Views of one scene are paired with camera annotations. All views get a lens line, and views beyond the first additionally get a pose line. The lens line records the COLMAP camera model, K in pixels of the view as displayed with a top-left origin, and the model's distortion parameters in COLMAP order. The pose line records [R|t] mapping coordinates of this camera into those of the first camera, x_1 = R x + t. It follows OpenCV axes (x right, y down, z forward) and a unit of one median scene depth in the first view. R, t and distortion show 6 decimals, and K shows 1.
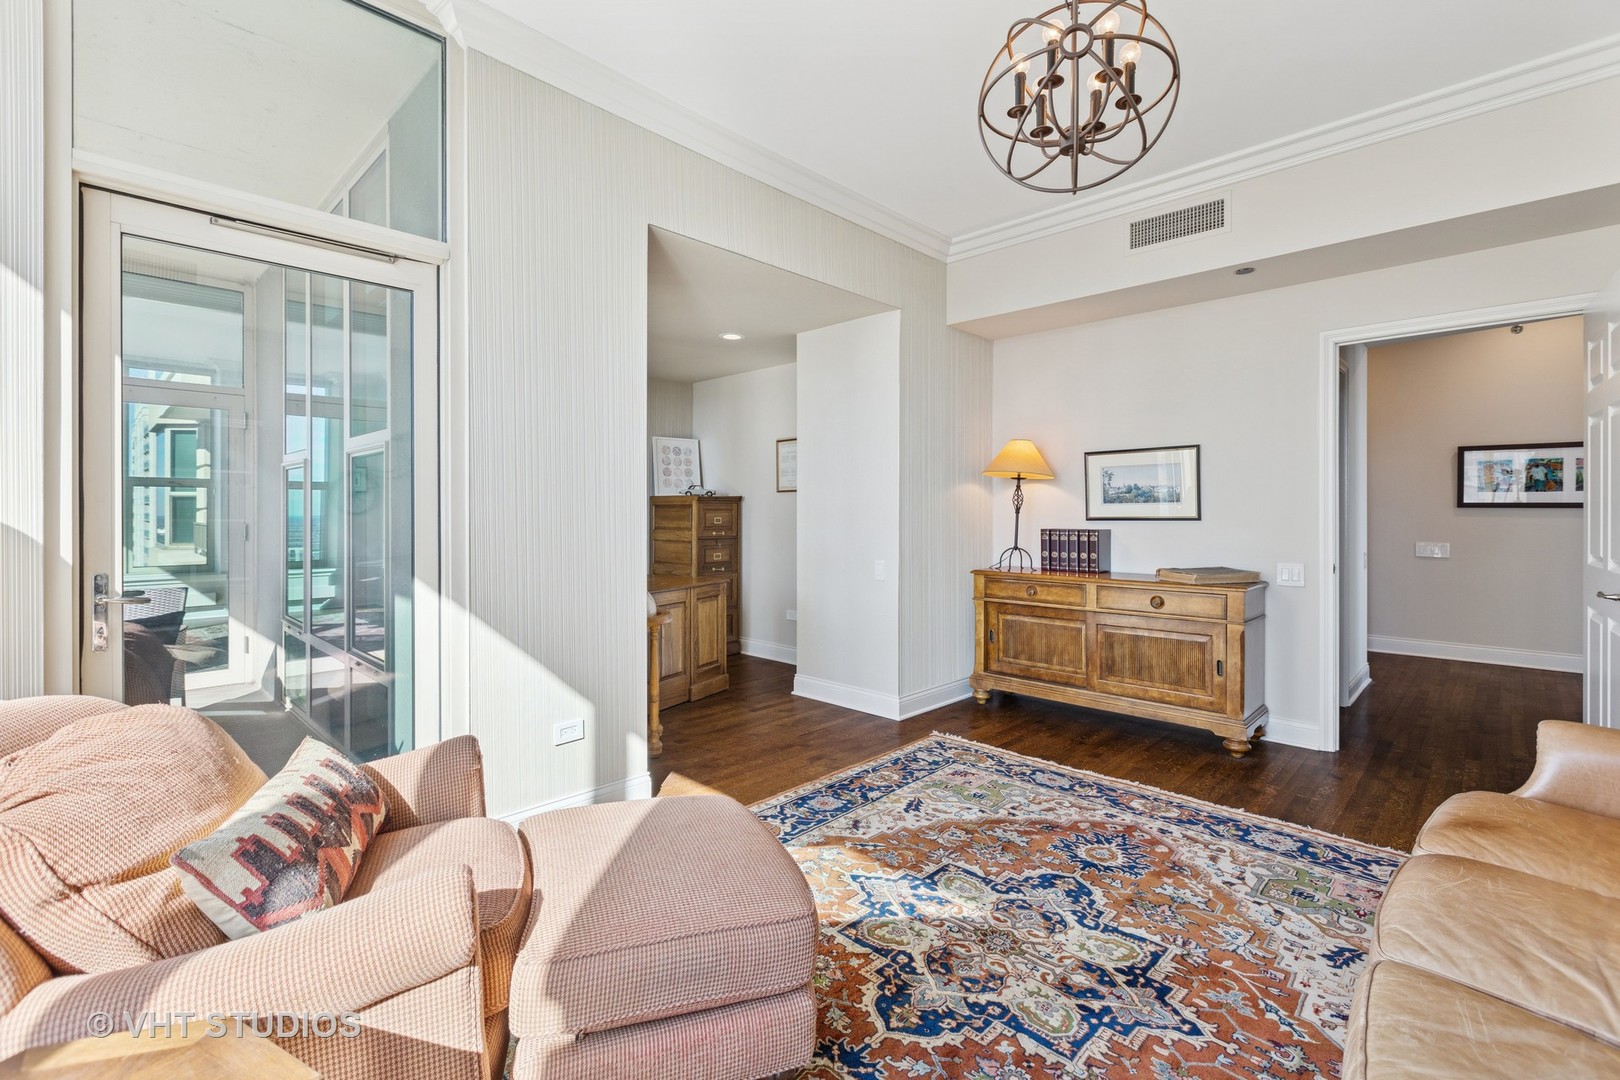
lens RADIAL K [[724.0, 0, 797.8], [0, 724.0, 515.3], [0, 0, 1]] dist [-0.000762, -0.000215]
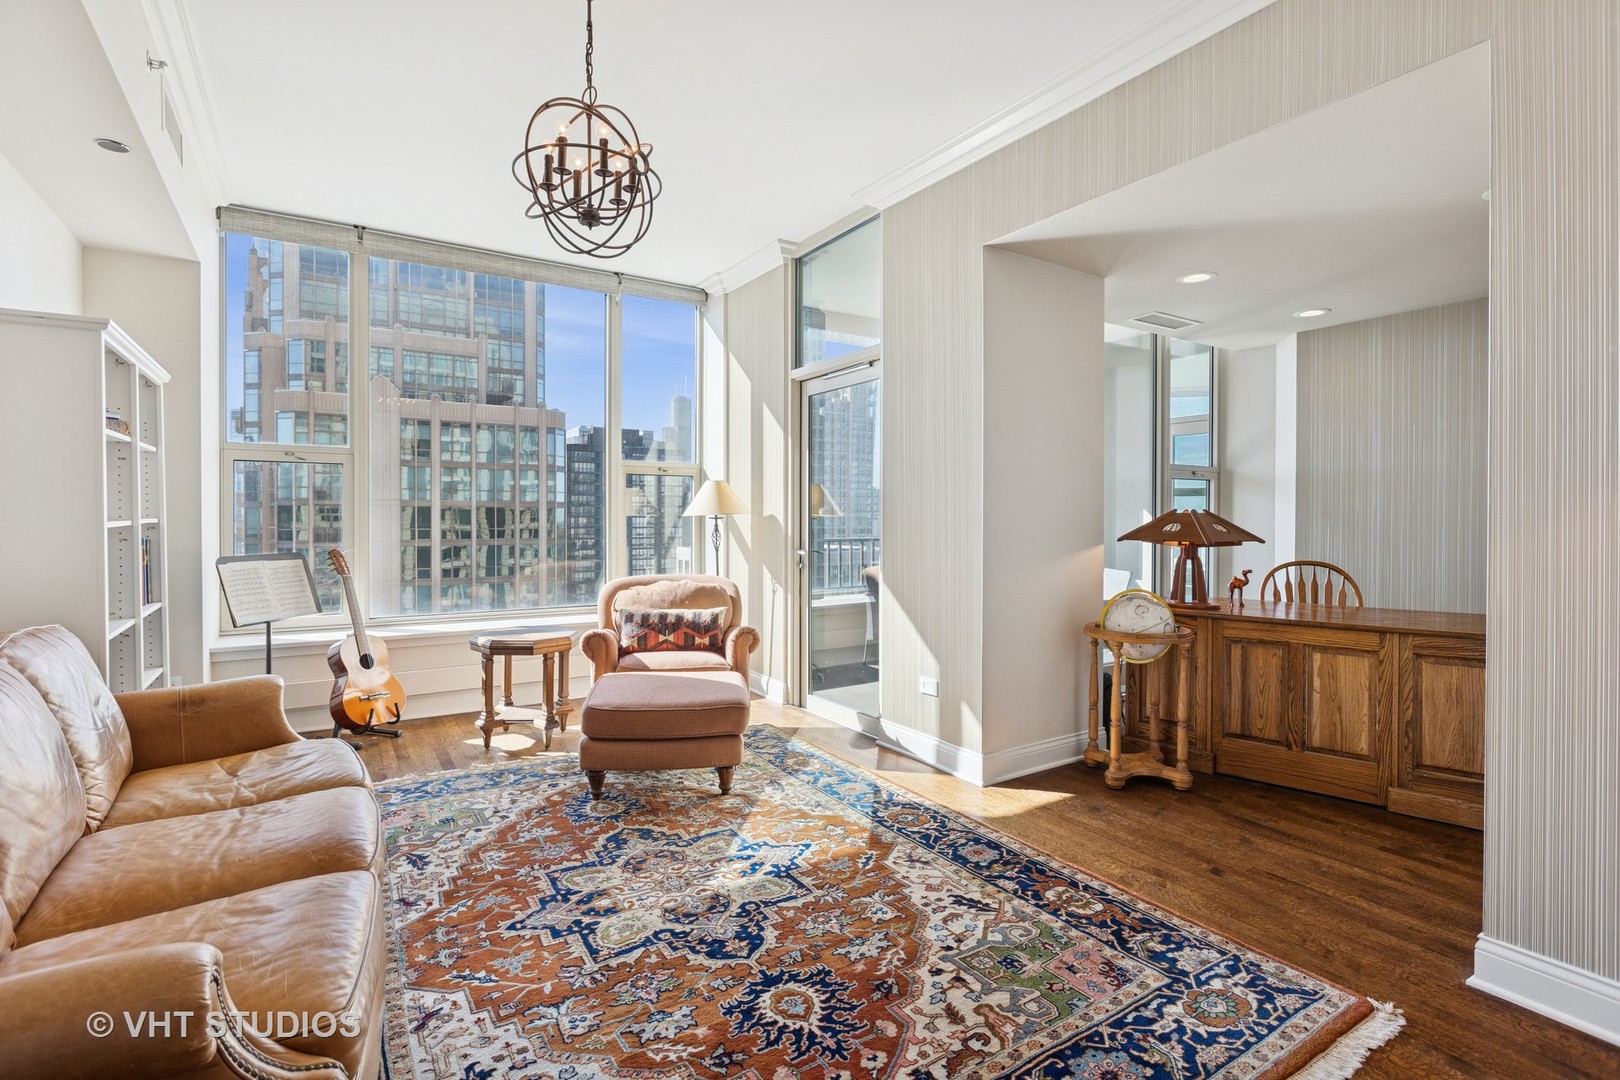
lens RADIAL K [[791.1, 0, 809.4], [0, 791.1, 510.2], [0, 0, 1]] dist [-0.002801, -0.000665]
pose [[-0.240856, -0.011928, -0.970488, 1.238527], [-0.004780, 0.999927, -0.011104, 0.009317], [0.970549, 0.001965, -0.240895, 1.290147]]
